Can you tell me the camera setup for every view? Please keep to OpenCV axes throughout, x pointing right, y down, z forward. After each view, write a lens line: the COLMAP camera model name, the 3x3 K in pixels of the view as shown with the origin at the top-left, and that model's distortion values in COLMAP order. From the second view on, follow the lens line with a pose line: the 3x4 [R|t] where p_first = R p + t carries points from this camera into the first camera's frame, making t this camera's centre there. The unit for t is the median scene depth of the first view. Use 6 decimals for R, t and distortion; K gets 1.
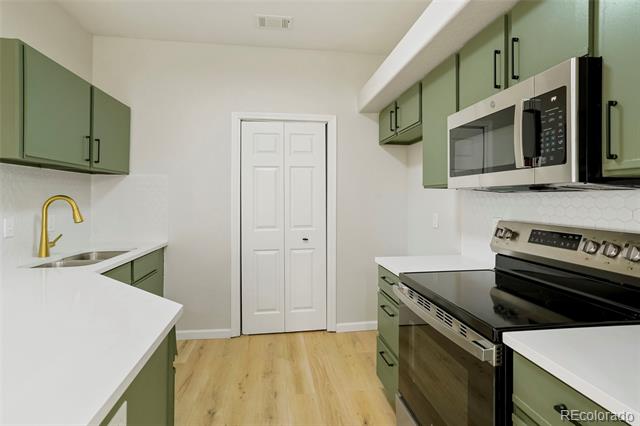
lens RADIAL K [[314.1, 0, 324.3], [0, 314.1, 195.3], [0, 0, 1]] dist [-0.036163, 0.008095]
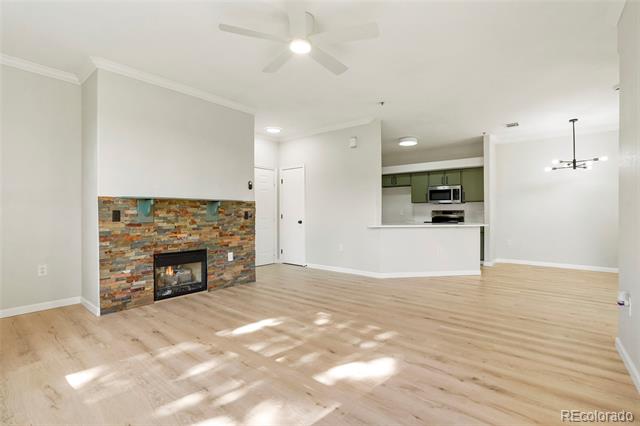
lens RADIAL K [[300.3, 0, 316.5], [0, 300.3, 214.2], [0, 0, 1]] dist [-0.034121, 0.004806]
pose [[0.737640, -0.004151, 0.675182, -3.317593], [-0.003413, 0.999945, 0.009876, 0.090118], [-0.675186, -0.009590, 0.737585, -0.966082]]
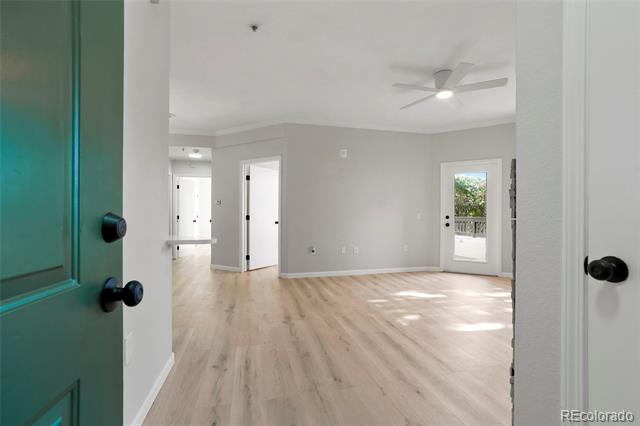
lens RADIAL K [[300.3, 0, 318.3], [0, 300.3, 222.7], [0, 0, 1]] dist [-0.034121, 0.004806]
pose [[-0.995619, -0.000530, -0.093500, -1.518682], [-0.002528, 0.999771, 0.021247, 0.113930], [0.093468, 0.021391, -0.995393, 1.822424]]
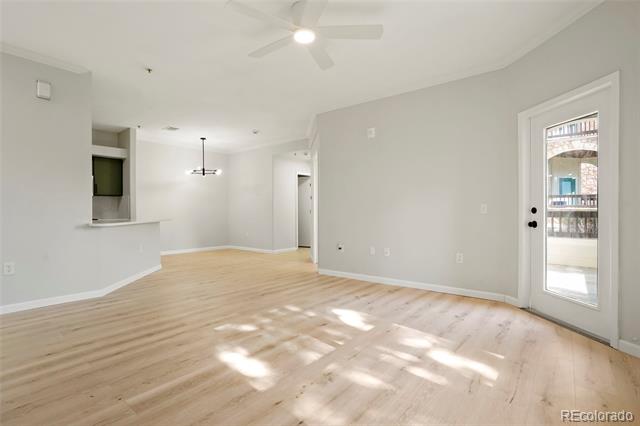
lens RADIAL K [[314.1, 0, 324.4], [0, 314.1, 211.8], [0, 0, 1]] dist [-0.036163, 0.008095]
pose [[-0.683156, -0.002403, 0.730268, -3.535508], [-0.002679, 0.999996, 0.000785, 0.131066], [-0.730267, -0.001420, -0.683160, 0.940095]]
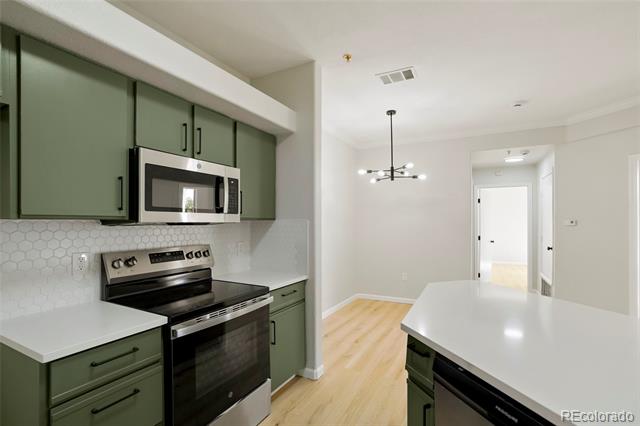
lens RADIAL K [[300.3, 0, 320.4], [0, 300.3, 216.6], [0, 0, 1]] dist [-0.034121, 0.004806]
pose [[-0.811729, 0.012334, 0.583904, -0.529524], [-0.003283, 0.999665, -0.025681, -0.013744], [-0.584025, -0.022763, -0.811416, 1.284978]]
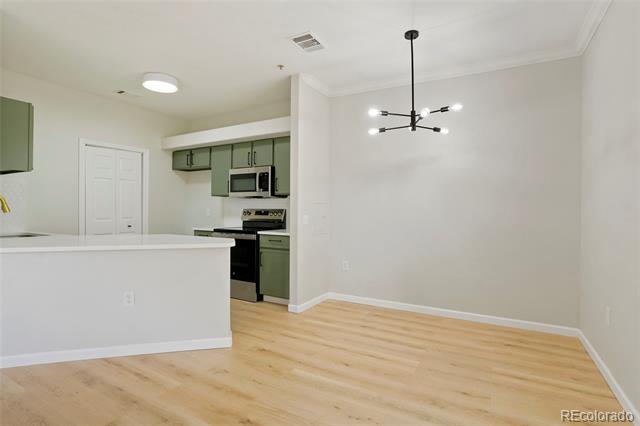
lens RADIAL K [[314.1, 0, 323.2], [0, 314.1, 209.6], [0, 0, 1]] dist [-0.036163, 0.008095]
pose [[0.609472, 0.001375, 0.792807, -1.109394], [-0.011136, 0.999915, 0.006826, 0.056718], [-0.792730, -0.012989, 0.609435, -1.138554]]
